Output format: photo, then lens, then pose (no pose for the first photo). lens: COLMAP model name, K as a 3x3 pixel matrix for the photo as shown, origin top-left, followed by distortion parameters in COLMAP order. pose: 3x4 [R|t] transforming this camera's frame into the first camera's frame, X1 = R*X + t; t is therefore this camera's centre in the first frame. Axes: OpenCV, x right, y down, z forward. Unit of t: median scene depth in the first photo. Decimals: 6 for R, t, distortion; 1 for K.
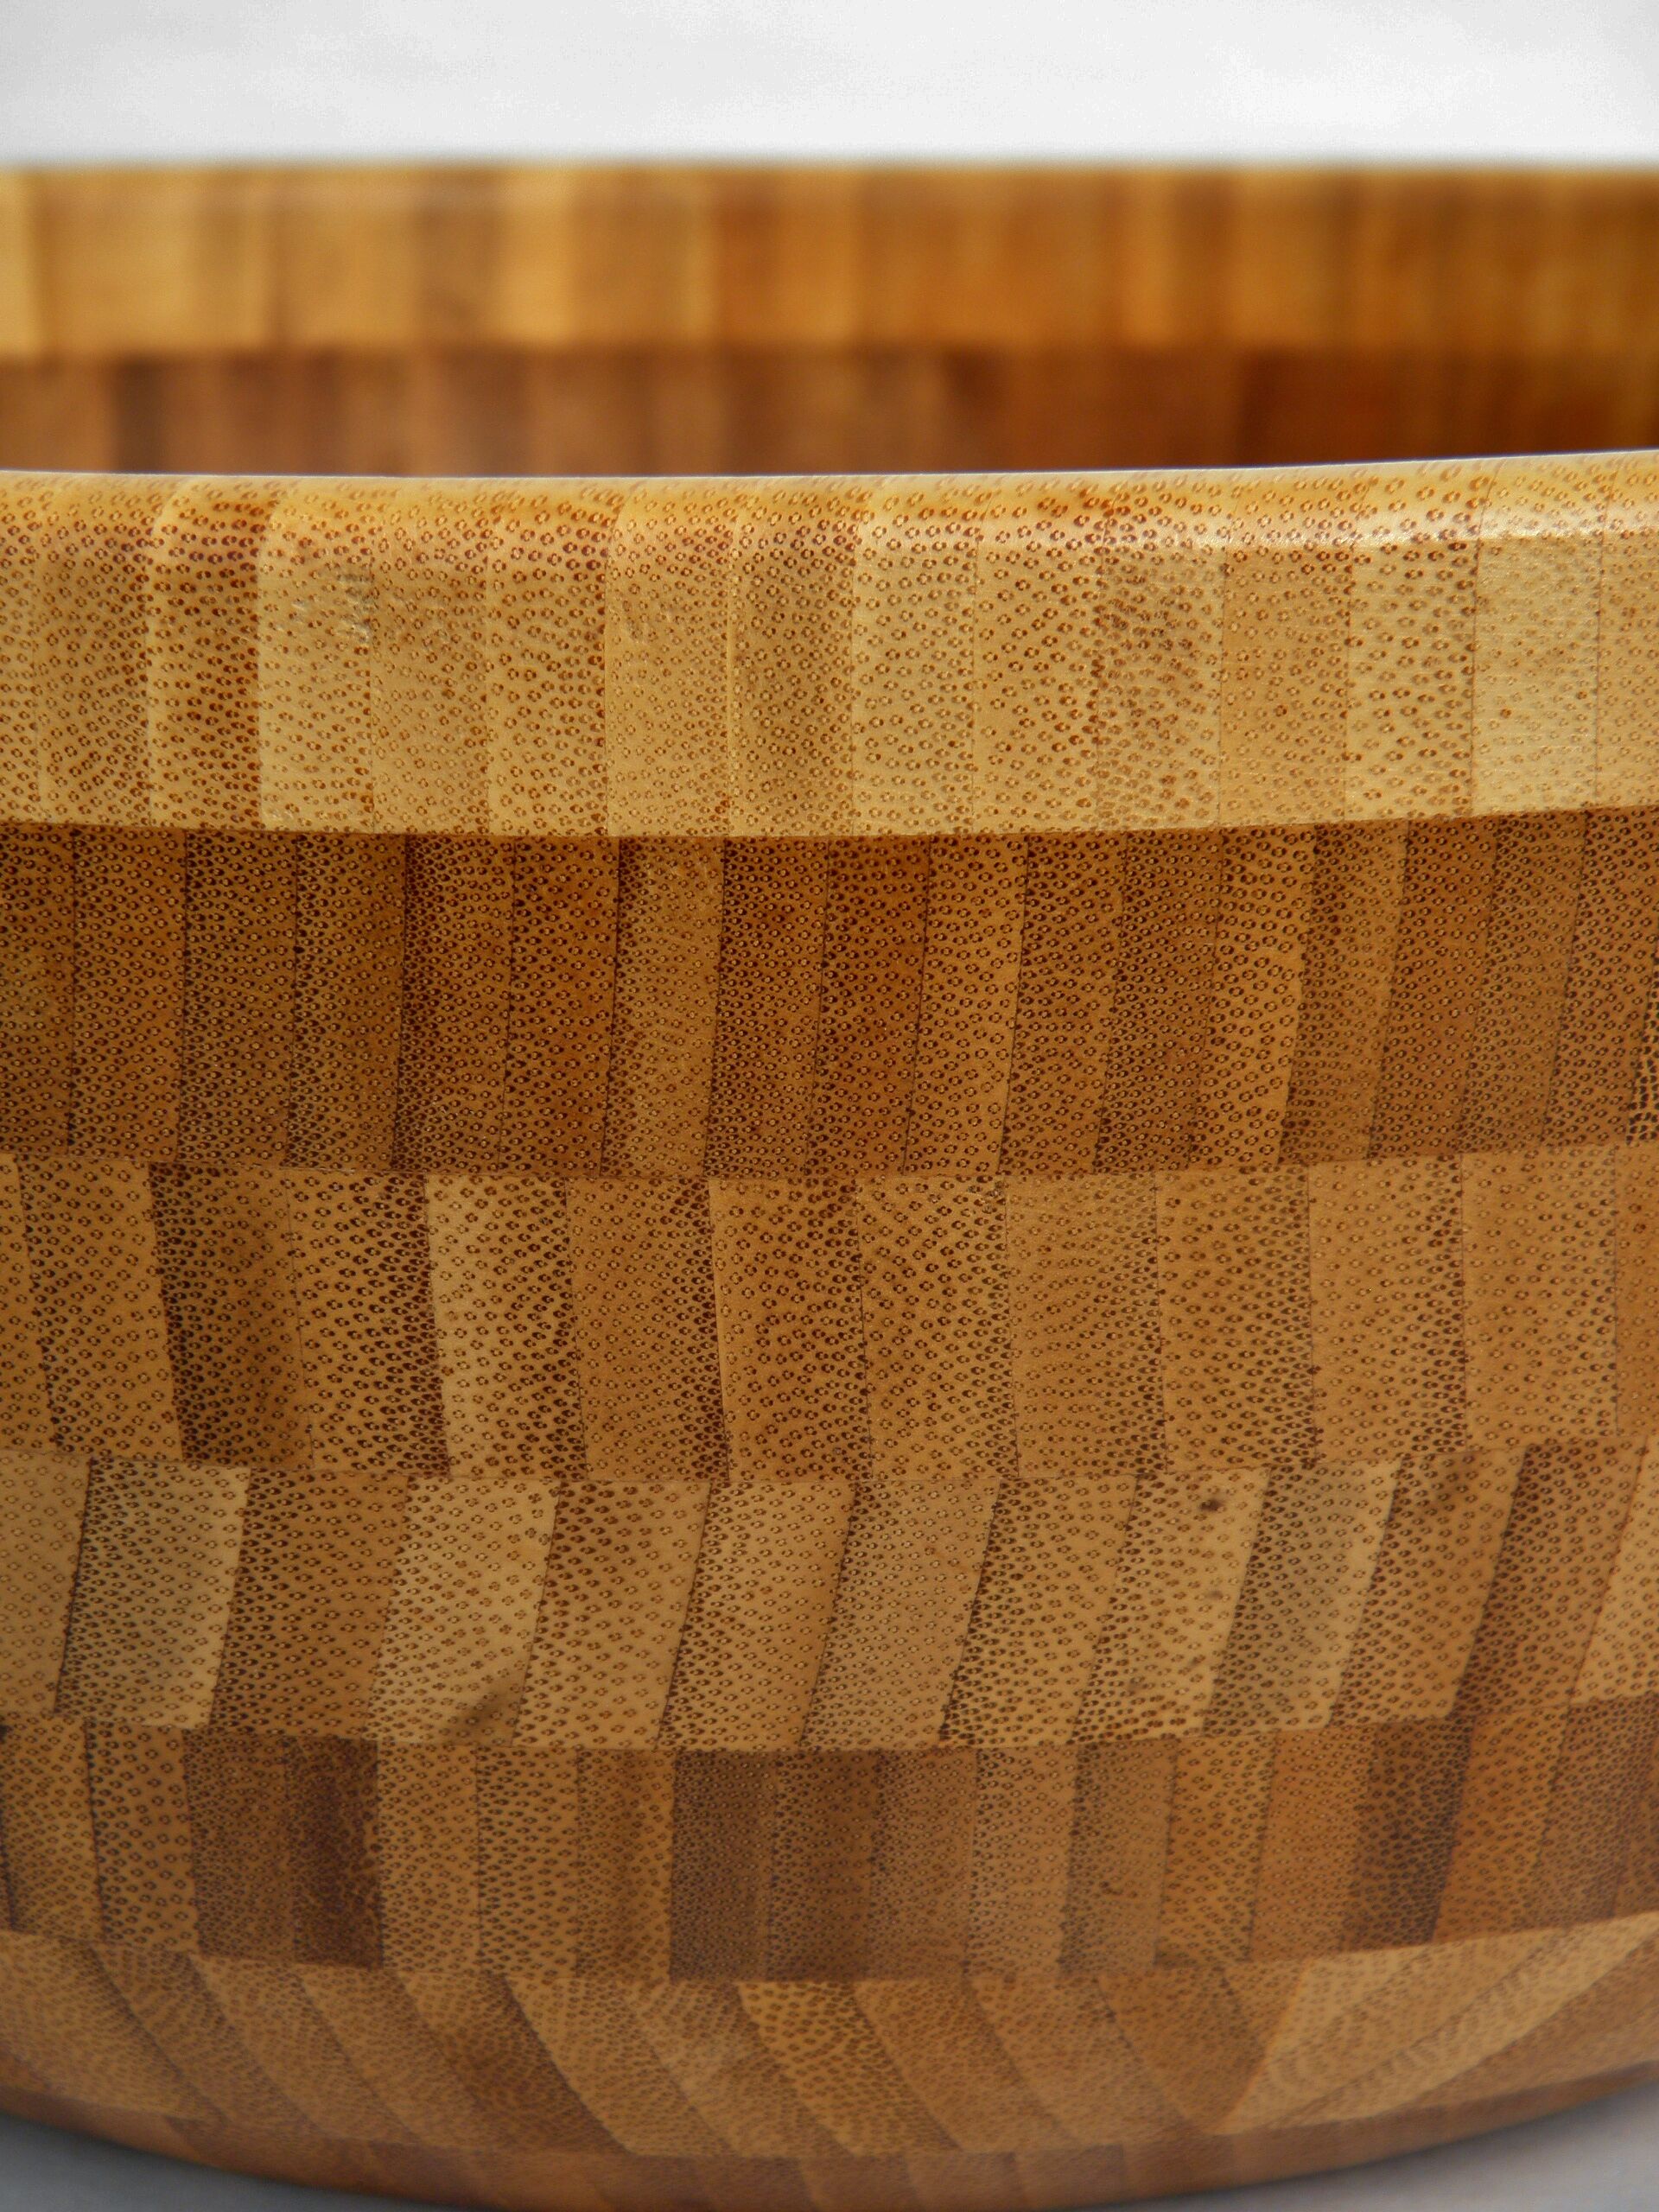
lens RADIAL K [[5155.0, 0, 830.4], [0, 5155.0, 1106.5], [0, 0, 1]] dist [0.146842, 0.000000]
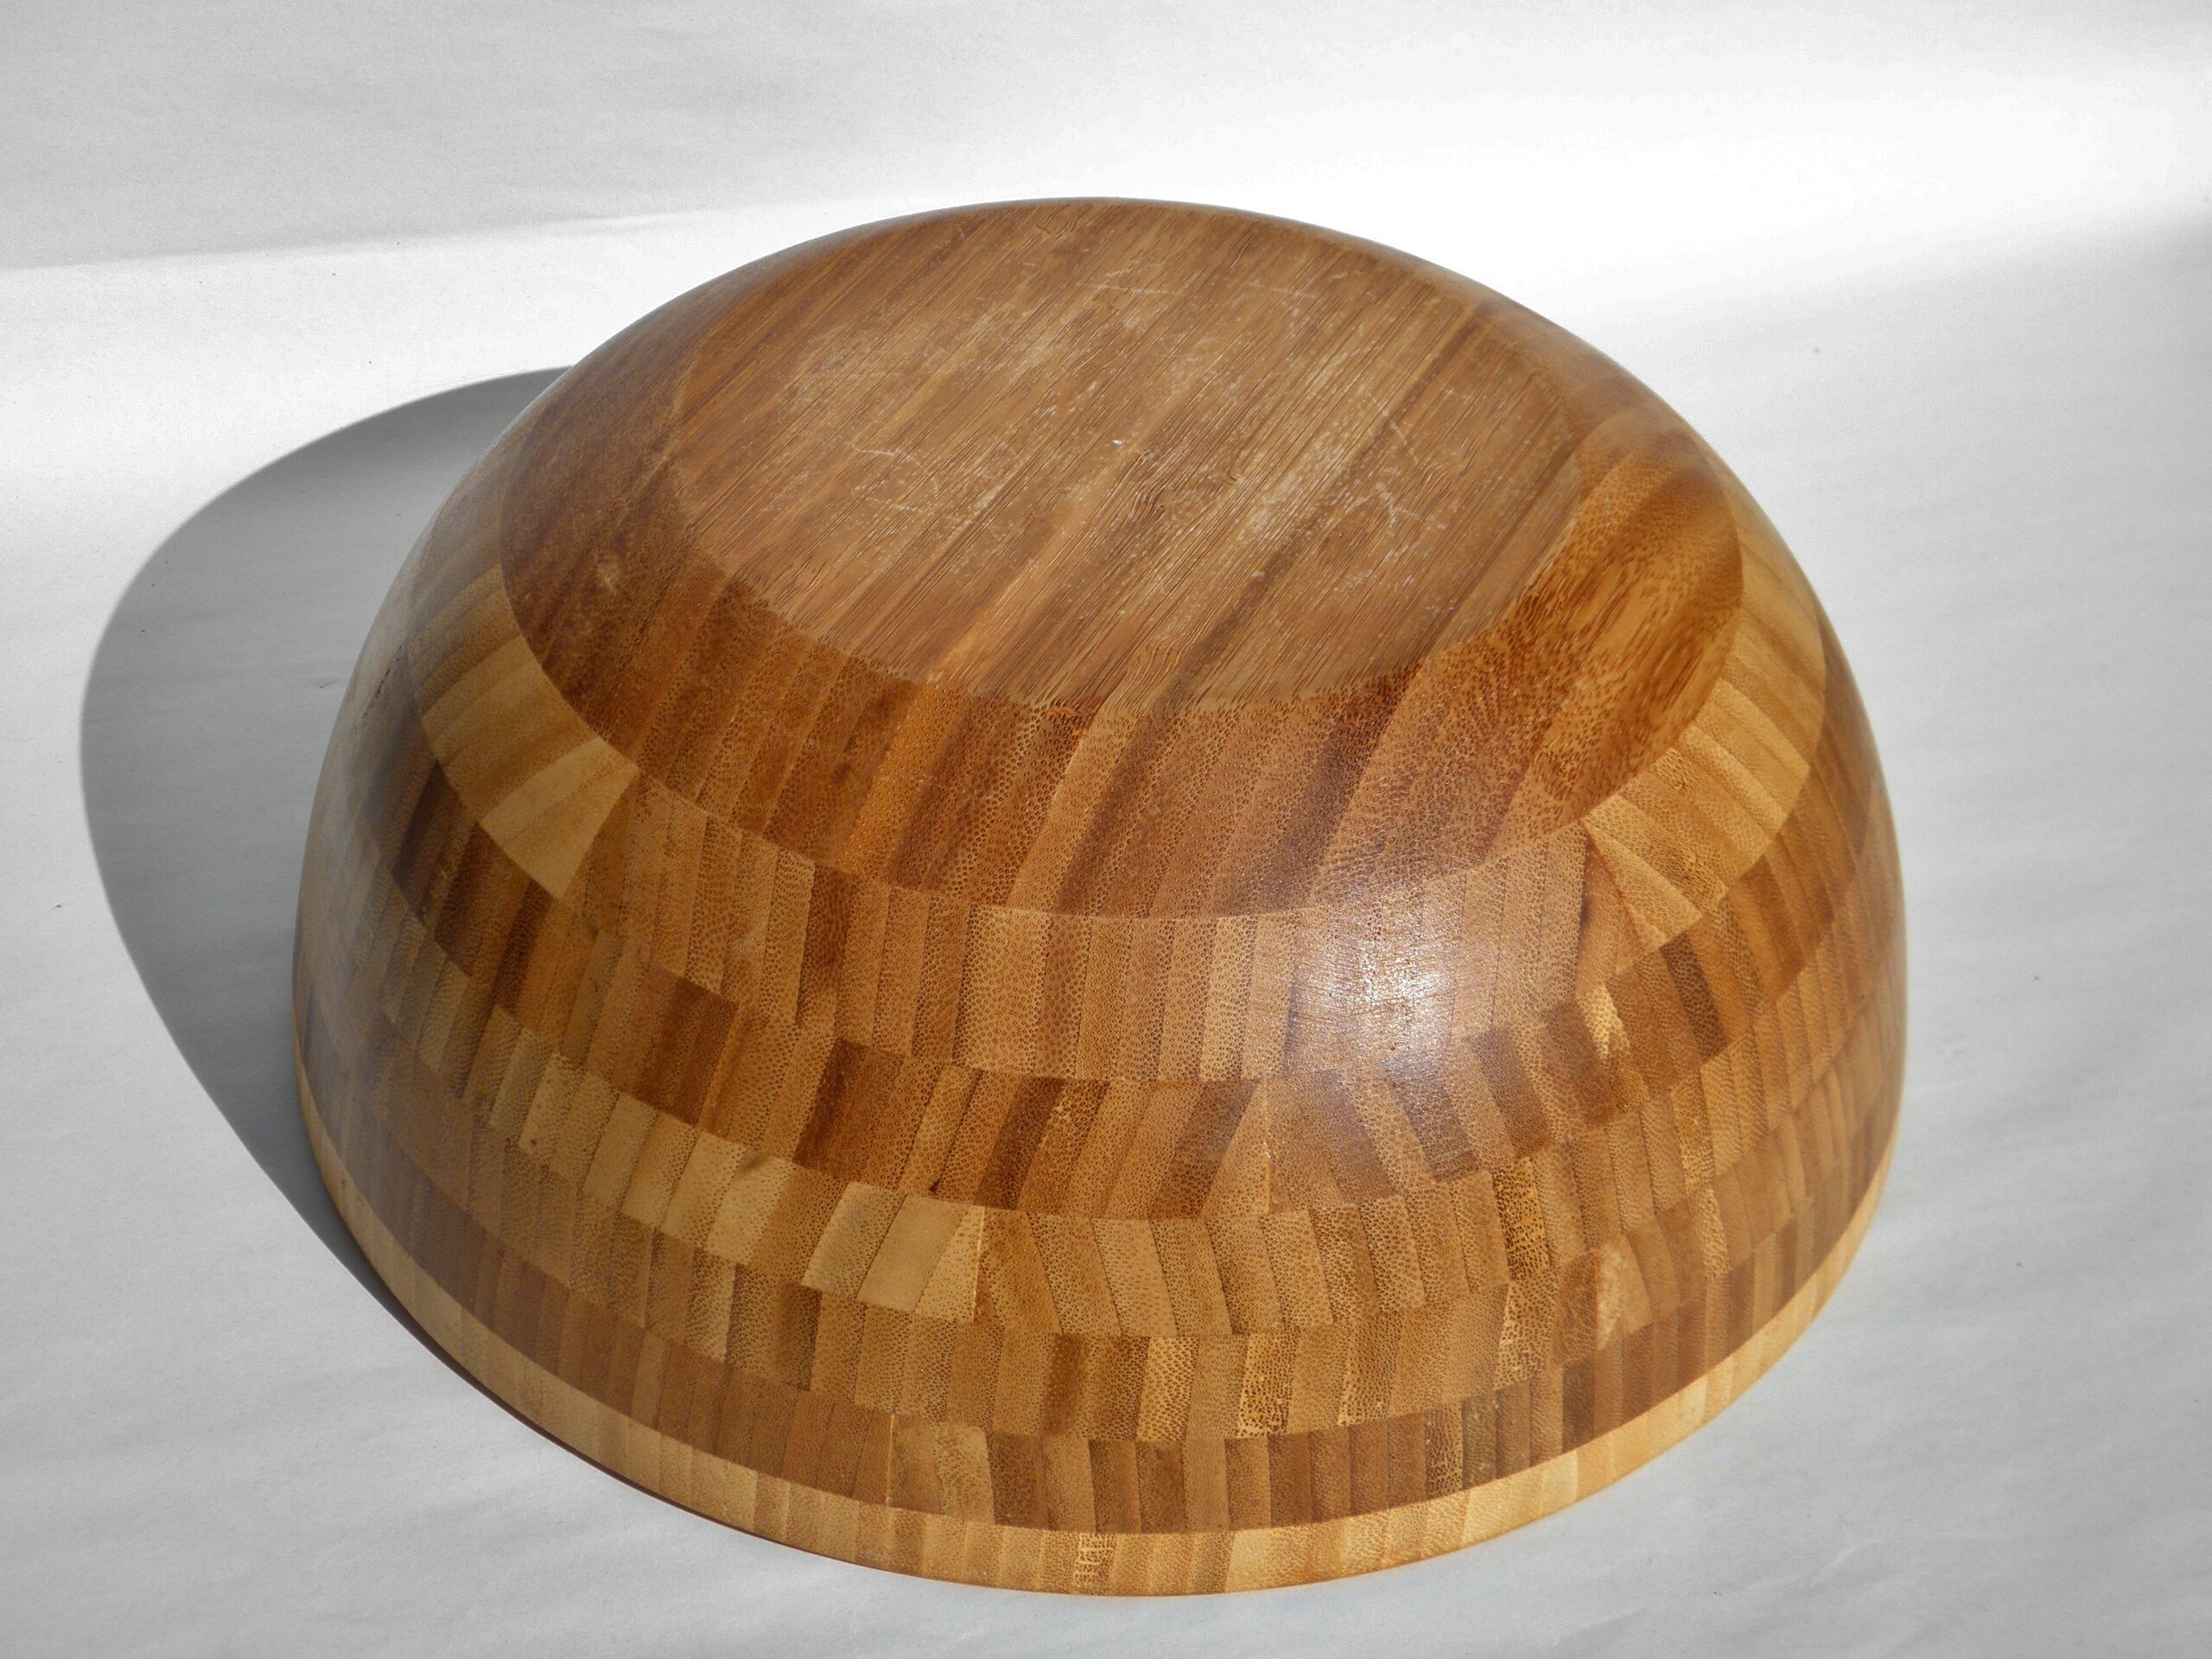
lens RADIAL K [[3479.3, 0, 1104.9], [0, 3479.3, 830.0], [0, 0, 1]] dist [-0.016745, 0.000000]
pose [[-0.861676, -0.346923, 0.370350, -0.890127], [-0.052680, -0.664715, -0.745237, 1.676204], [0.504717, -0.661663, 0.554493, 0.183763]]
